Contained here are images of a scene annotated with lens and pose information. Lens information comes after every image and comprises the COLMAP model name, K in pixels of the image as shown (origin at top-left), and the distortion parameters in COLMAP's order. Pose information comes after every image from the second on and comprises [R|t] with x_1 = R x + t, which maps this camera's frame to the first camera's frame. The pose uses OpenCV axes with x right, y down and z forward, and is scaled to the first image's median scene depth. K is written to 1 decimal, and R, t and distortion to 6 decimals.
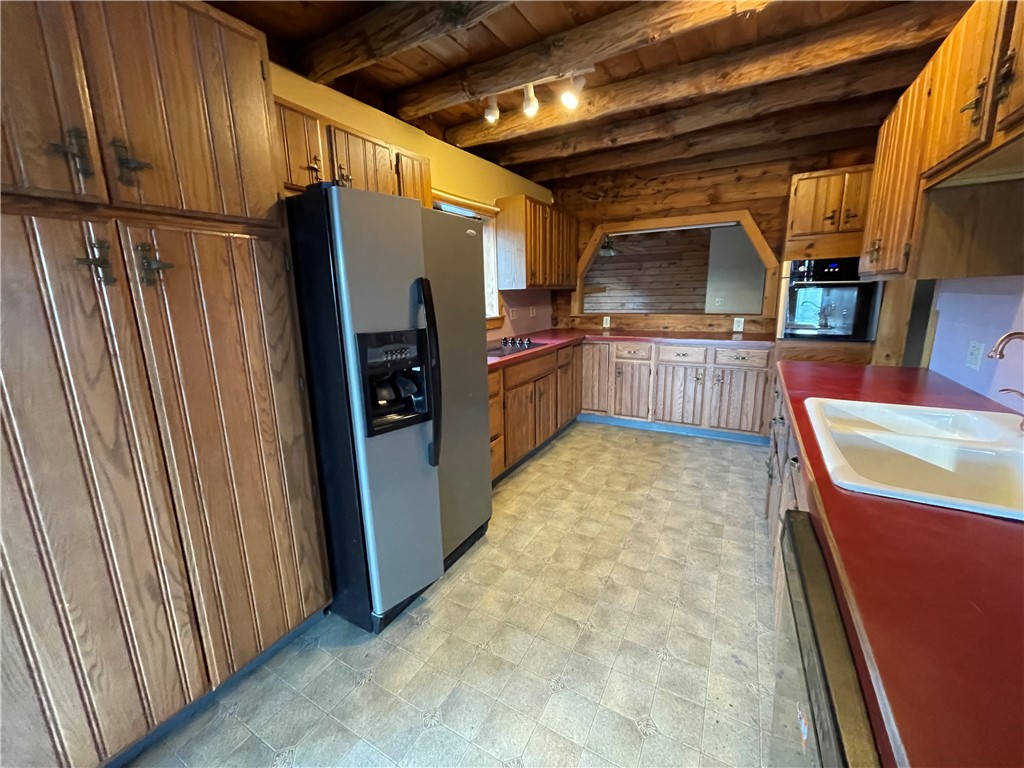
lens RADIAL K [[413.4, 0, 508.0], [0, 413.4, 380.8], [0, 0, 1]] dist [-0.002386, -0.000073]
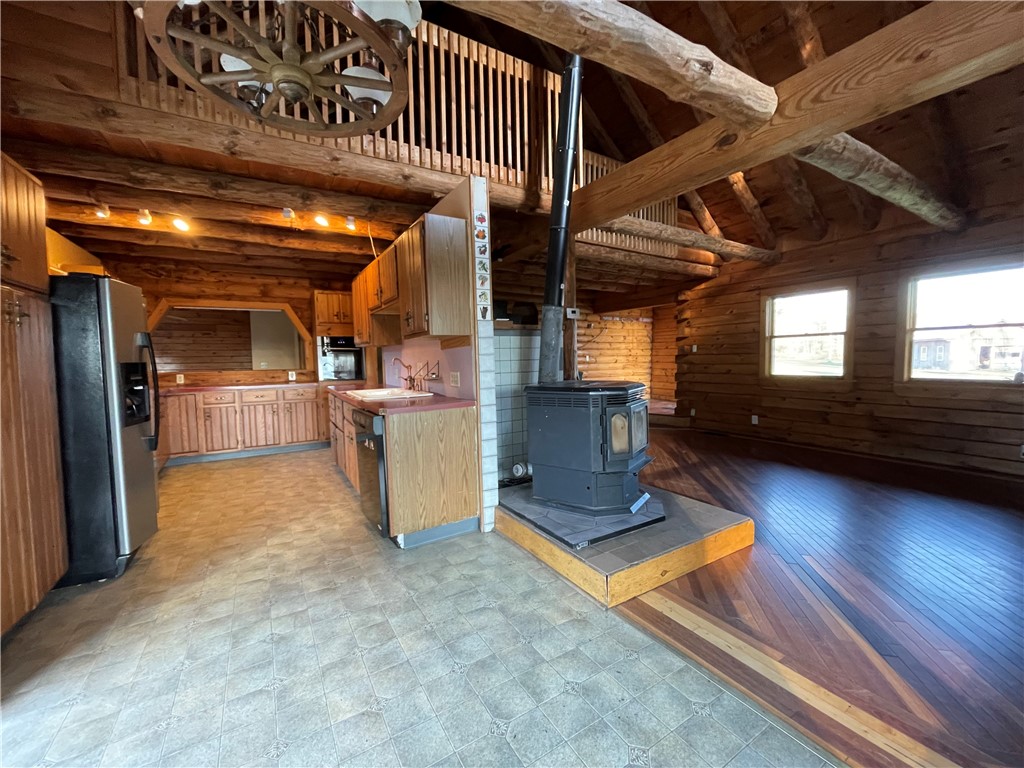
lens RADIAL K [[413.4, 0, 511.2], [0, 413.4, 382.3], [0, 0, 1]] dist [-0.002386, -0.000073]
pose [[0.483483, -0.038597, 0.874502, -0.402924], [0.188543, 0.980170, -0.060978, 0.139011], [-0.854807, 0.194363, 0.481173, -0.432990]]
